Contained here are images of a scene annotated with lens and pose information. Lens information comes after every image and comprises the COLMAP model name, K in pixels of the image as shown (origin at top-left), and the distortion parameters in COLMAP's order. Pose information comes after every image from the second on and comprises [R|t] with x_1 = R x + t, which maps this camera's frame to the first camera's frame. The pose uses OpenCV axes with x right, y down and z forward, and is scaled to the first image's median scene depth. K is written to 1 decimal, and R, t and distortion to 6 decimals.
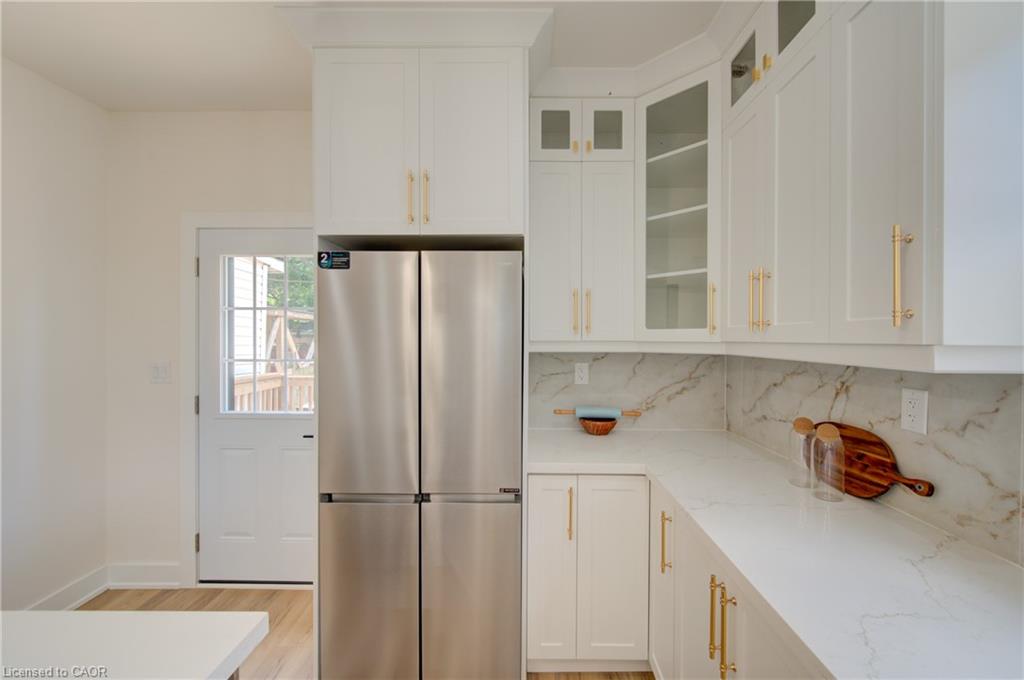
lens RADIAL K [[409.2, 0, 525.9], [0, 409.2, 339.2], [0, 0, 1]] dist [-0.001061, -0.000100]
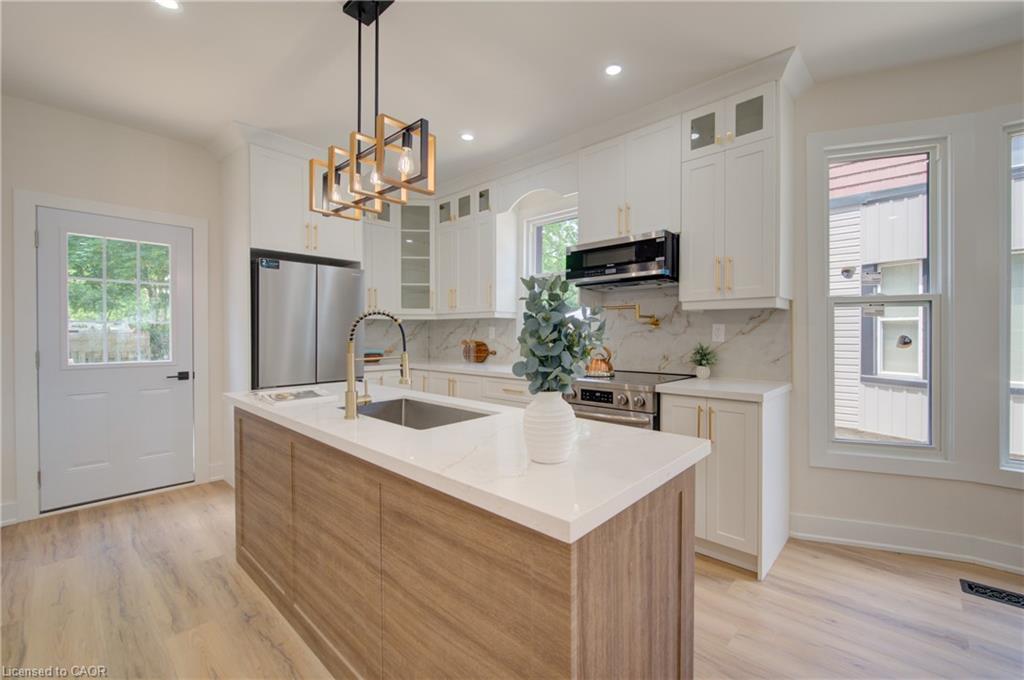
lens RADIAL K [[427.6, 0, 535.7], [0, 427.6, 337.5], [0, 0, 1]] dist [0.000965, -0.000106]
pose [[0.652777, -0.008478, 0.757503, -1.057775], [0.004204, 0.999963, 0.007569, 0.126605], [-0.757539, -0.001756, 0.652788, -1.121119]]
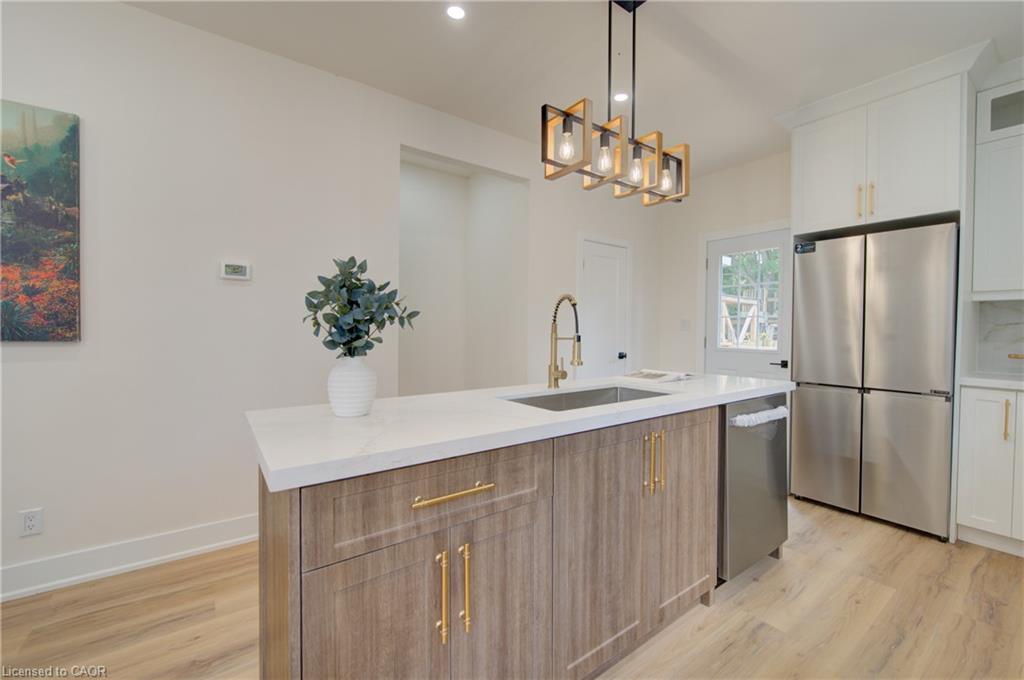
lens RADIAL K [[415.7, 0, 538.4], [0, 415.7, 334.9], [0, 0, 1]] dist [-0.001167, -0.000401]
pose [[0.619443, 0.016640, -0.784866, 0.203624], [-0.015355, 0.999841, 0.009078, 0.161866], [0.784892, 0.006428, 0.619599, -0.897833]]
